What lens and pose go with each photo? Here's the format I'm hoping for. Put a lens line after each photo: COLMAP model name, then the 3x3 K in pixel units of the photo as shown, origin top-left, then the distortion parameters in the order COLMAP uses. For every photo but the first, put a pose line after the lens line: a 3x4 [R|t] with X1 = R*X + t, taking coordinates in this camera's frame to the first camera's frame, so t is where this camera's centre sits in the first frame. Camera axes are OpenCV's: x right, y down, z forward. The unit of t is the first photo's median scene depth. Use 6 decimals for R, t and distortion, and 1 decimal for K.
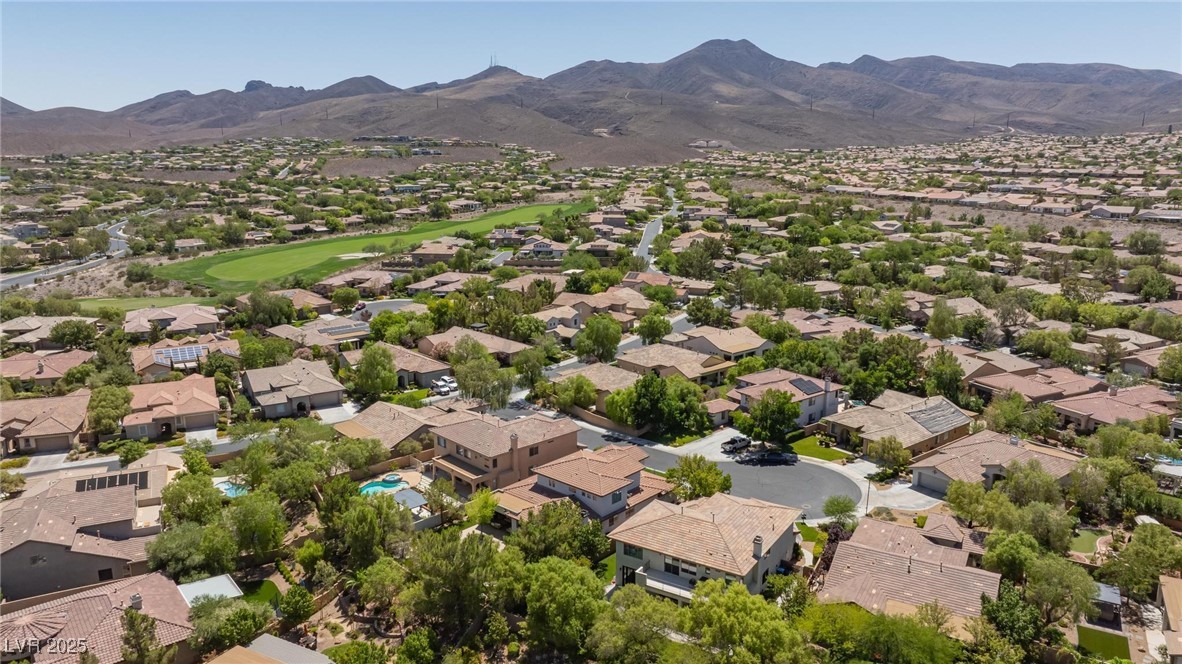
lens RADIAL K [[876.0, 0, 591.0], [0, 876.0, 332.0], [0, 0, 1]] dist [-0.017925, -0.002615]
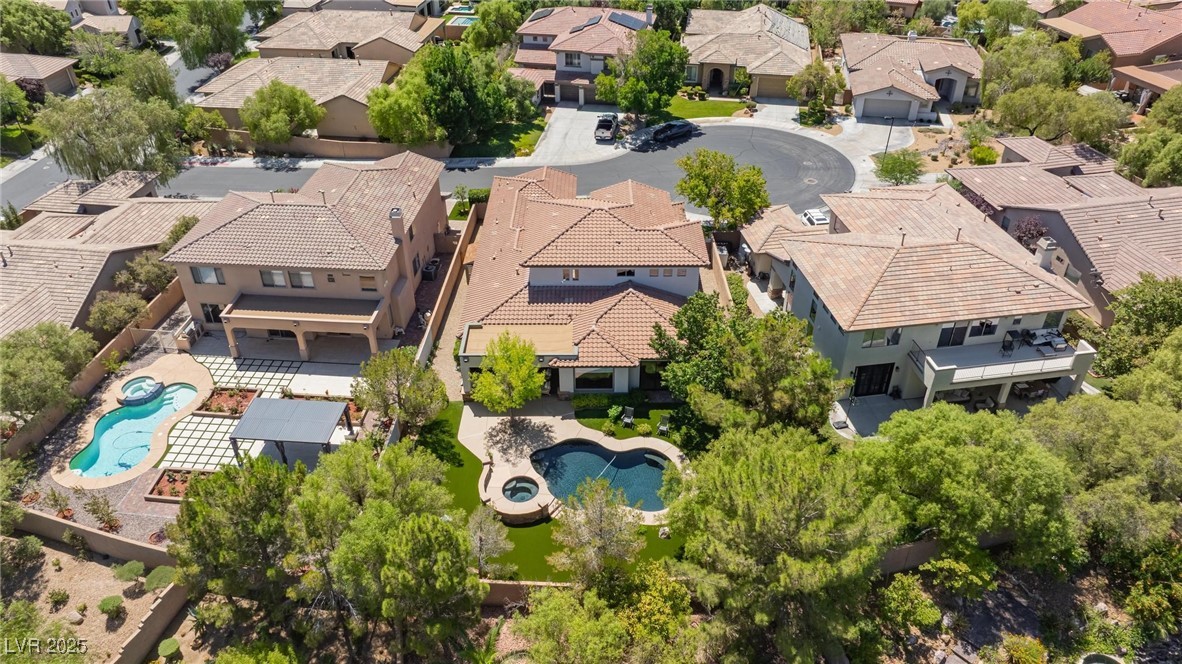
lens RADIAL K [[876.0, 0, 591.0], [0, 876.0, 332.0], [0, 0, 1]] dist [-0.017925, -0.002615]
pose [[0.717398, -0.380885, 0.583323, -0.289820], [0.145562, 0.900781, 0.409152, -0.004748], [-0.681286, -0.208615, 0.701661, 0.512357]]
